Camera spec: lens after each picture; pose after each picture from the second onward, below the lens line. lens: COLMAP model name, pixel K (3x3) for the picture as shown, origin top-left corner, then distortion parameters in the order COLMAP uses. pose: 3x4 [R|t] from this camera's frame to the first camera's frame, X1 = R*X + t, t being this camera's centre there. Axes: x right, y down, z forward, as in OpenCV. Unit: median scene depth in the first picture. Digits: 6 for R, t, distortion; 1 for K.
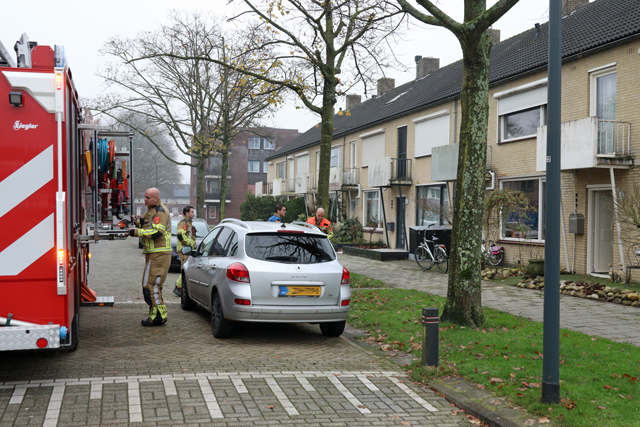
lens RADIAL K [[721.2, 0, 321.6], [0, 721.2, 211.9], [0, 0, 1]] dist [-0.005962, 0.000000]
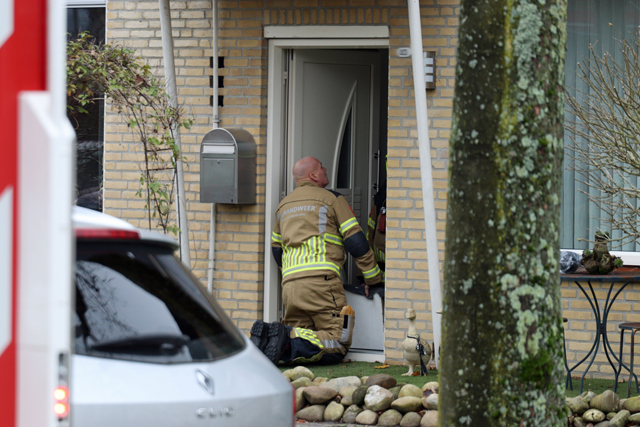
lens RADIAL K [[3007.4, 0, 320.1], [0, 3007.4, 213.4], [0, 0, 1]] dist [0.153742, 0.000000]
pose [[0.789672, -0.019144, 0.613230, -0.371182], [-0.005195, 0.999269, 0.037885, -0.011328], [-0.613507, -0.033102, 0.788995, 0.091978]]
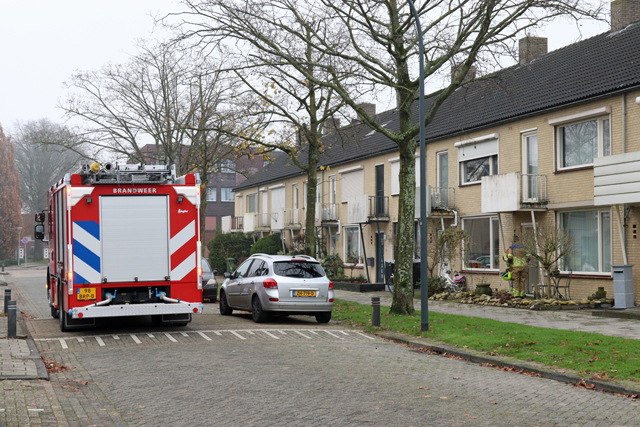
lens RADIAL K [[1034.0, 0, 318.3], [0, 1034.0, 211.5], [0, 0, 1]] dist [0.009339, 0.000000]
pose [[0.999390, -0.016882, 0.030569, -0.042173], [0.017959, 0.999214, -0.035337, -0.000541], [-0.029949, 0.035864, 0.998908, -0.896894]]
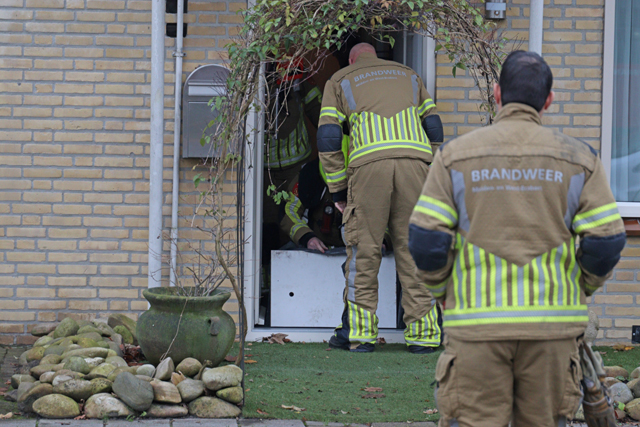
lens RADIAL K [[3007.4, 0, 320.0], [0, 3007.4, 213.4], [0, 0, 1]] dist [0.153742, 0.000000]
pose [[0.221271, -0.059260, 0.973410, -0.625028], [-0.014446, 0.997843, 0.064031, -0.014549], [-0.975105, -0.028231, 0.219938, 0.892365]]
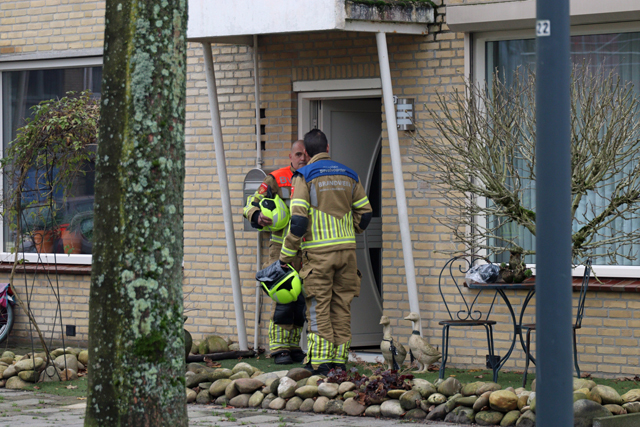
lens RADIAL K [[2705.6, 0, 319.2], [0, 2705.6, 213.9], [0, 0, 1]] dist [0.037988, 0.000000]
pose [[0.897412, -0.025402, 0.440462, -0.190002], [0.019551, 0.999650, 0.017816, 0.000835], [-0.440760, -0.007377, 0.897594, -0.124489]]
